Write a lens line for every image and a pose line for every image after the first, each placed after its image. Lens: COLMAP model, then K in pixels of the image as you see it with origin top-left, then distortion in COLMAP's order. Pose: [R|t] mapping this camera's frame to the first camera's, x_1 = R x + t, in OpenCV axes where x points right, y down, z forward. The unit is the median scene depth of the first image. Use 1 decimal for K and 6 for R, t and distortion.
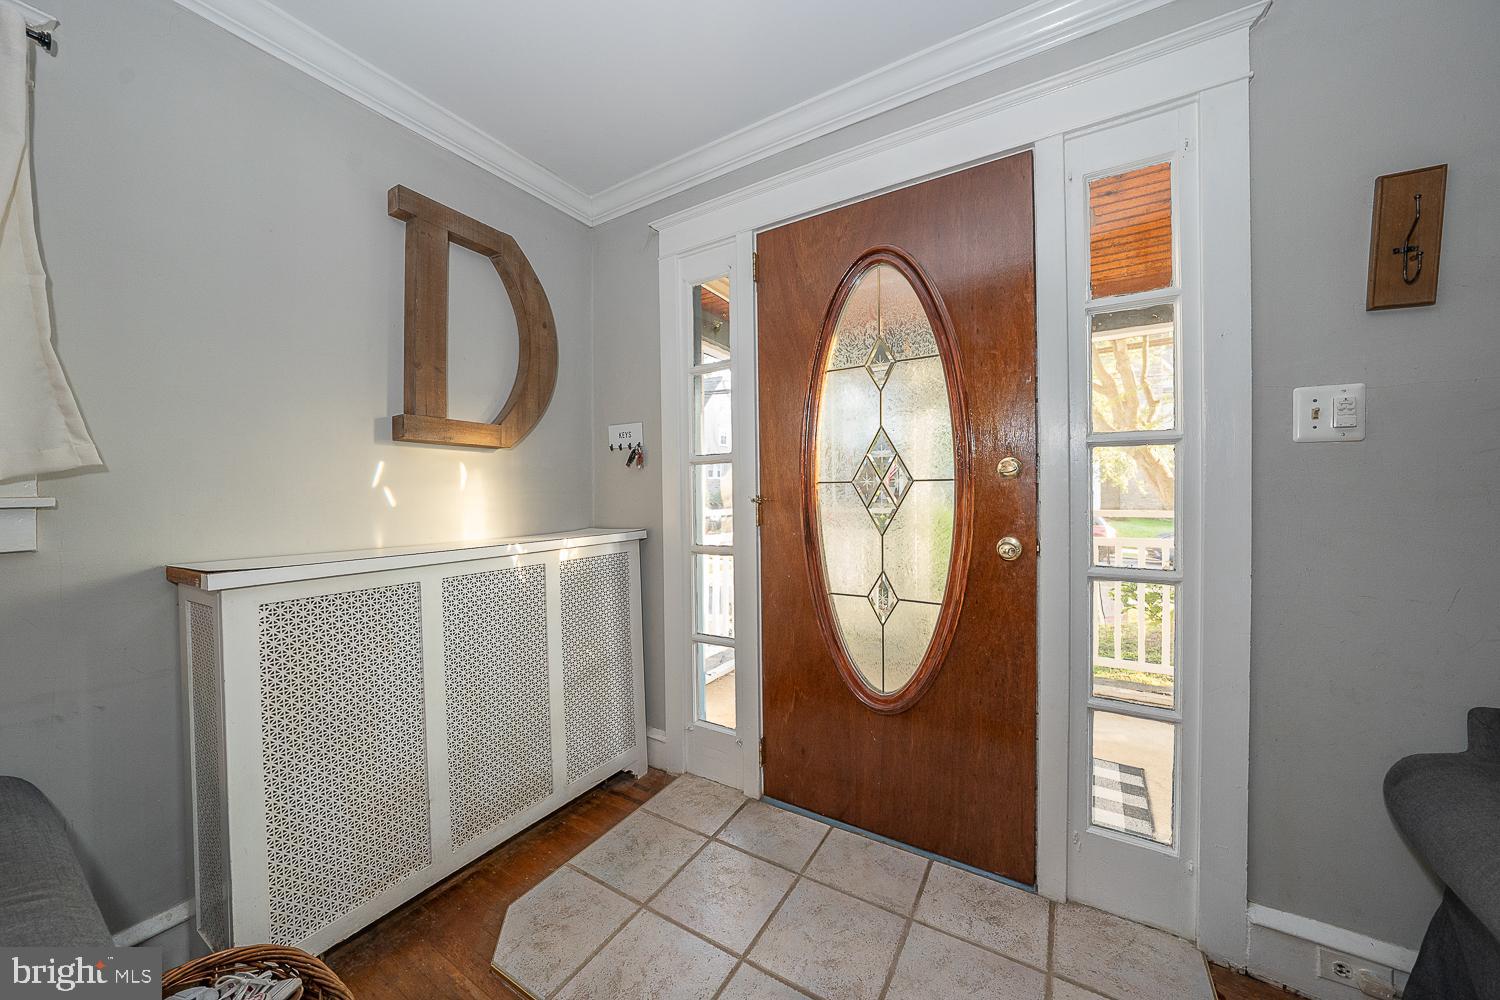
lens RADIAL K [[518.4, 0, 758.0], [0, 518.4, 498.4], [0, 0, 1]] dist [-0.020323, 0.001165]
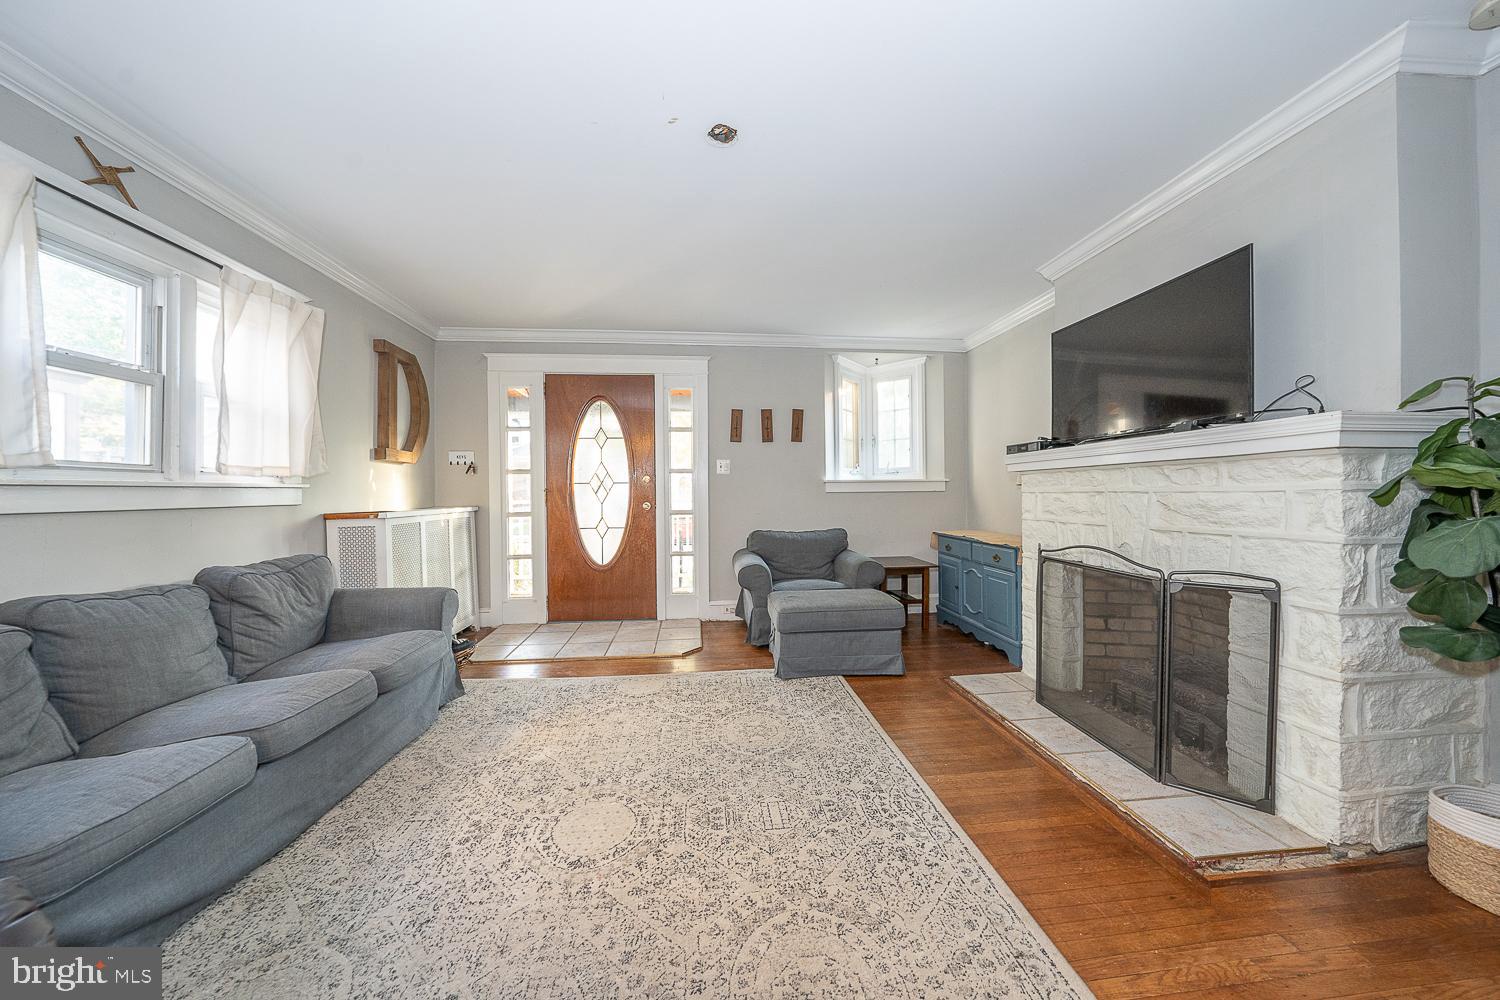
lens RADIAL K [[518.4, 0, 755.3], [0, 518.4, 495.0], [0, 0, 1]] dist [-0.020323, 0.001165]
pose [[0.807240, 0.000687, 0.590223, -0.639802], [0.006679, 0.999925, -0.010299, 0.055896], [-0.590186, 0.012256, 0.807174, -1.480918]]
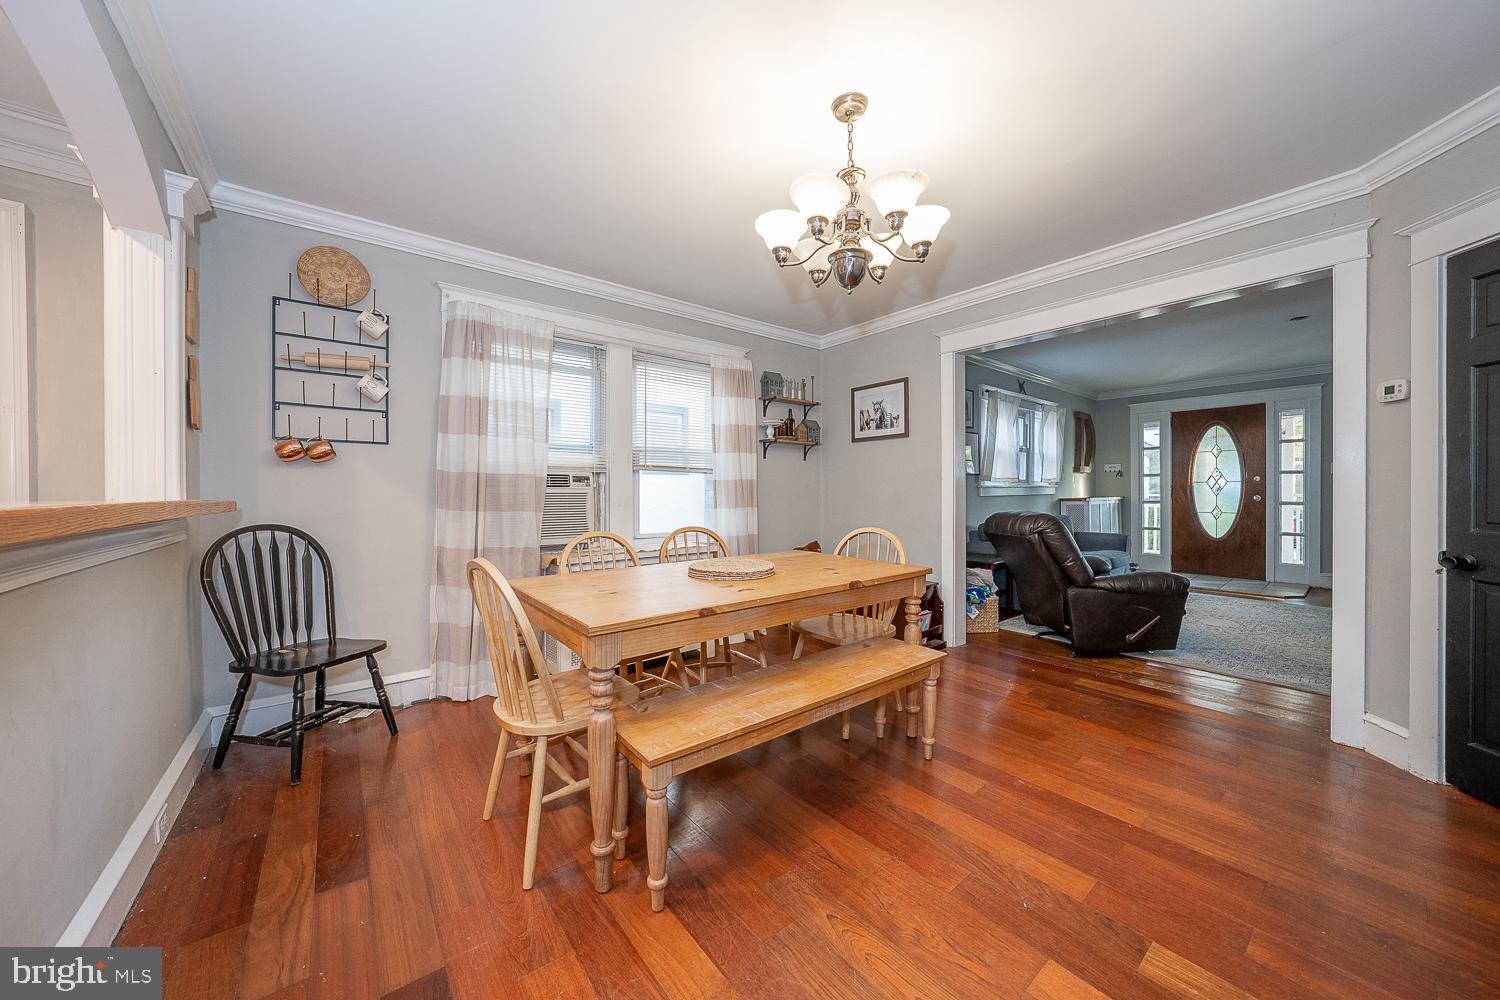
lens RADIAL K [[518.4, 0, 755.8], [0, 518.4, 497.1], [0, 0, 1]] dist [-0.020323, 0.001165]
pose [[0.932970, 0.006305, -0.359899, -1.510076], [-0.004308, 0.999971, 0.006349, 0.066882], [0.359929, -0.004373, 0.932969, -3.579054]]
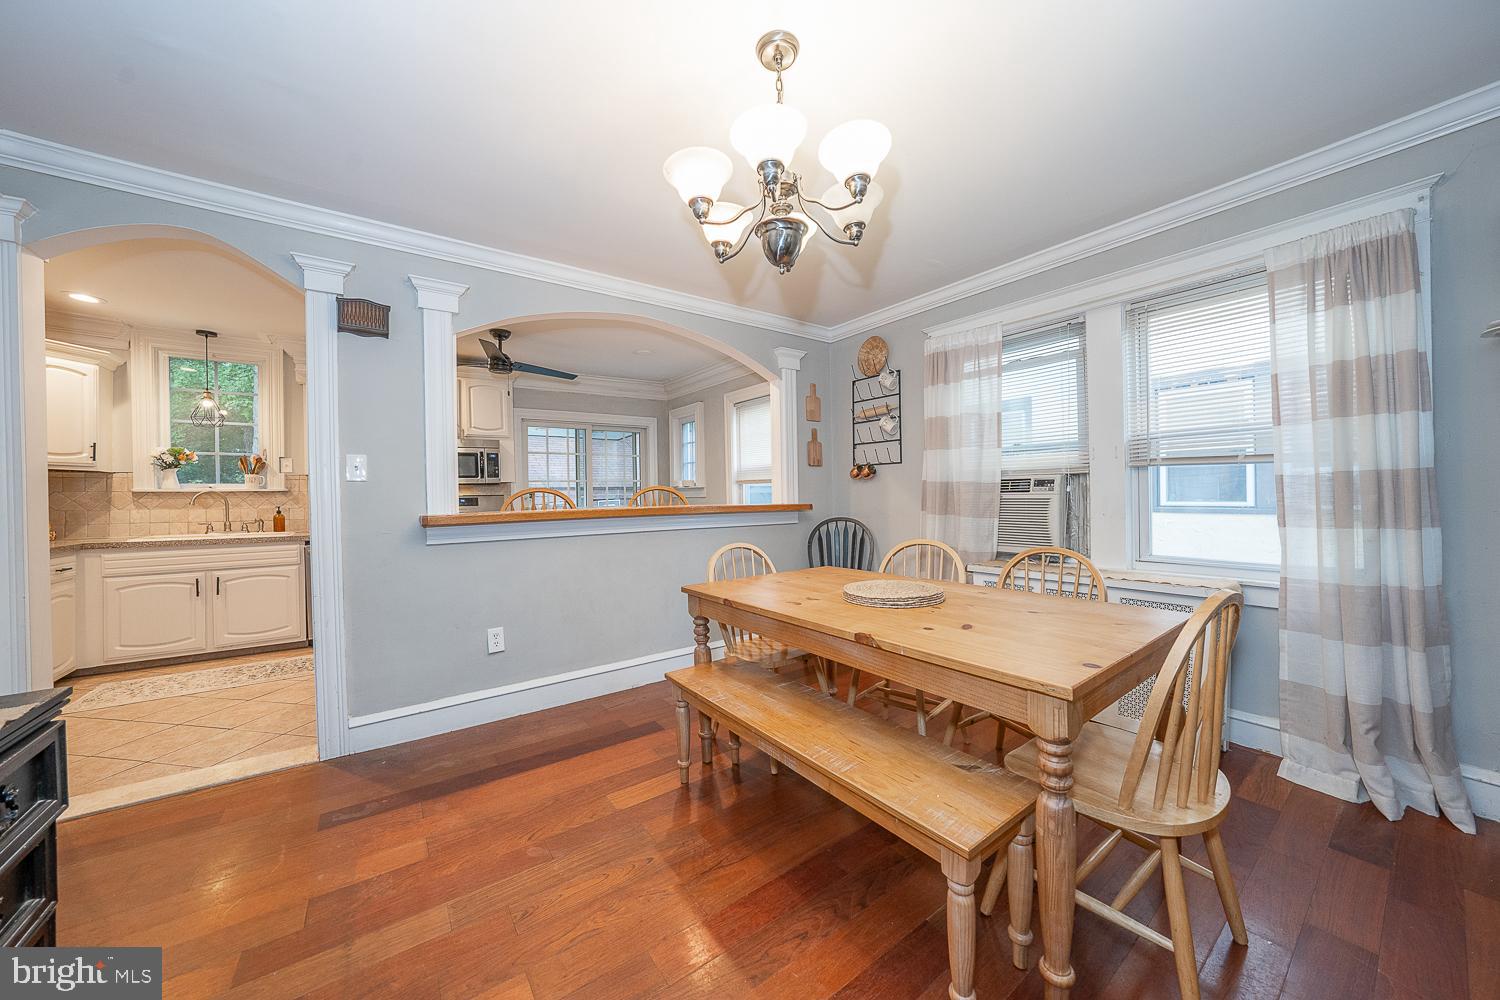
lens RADIAL K [[518.4, 0, 754.0], [0, 518.4, 496.7], [0, 0, 1]] dist [-0.020323, 0.001165]
pose [[-0.398354, 0.017856, -0.917058, -0.891609], [0.016341, 0.999790, 0.012368, 0.024980], [0.917086, -0.010059, -0.398562, -2.247763]]
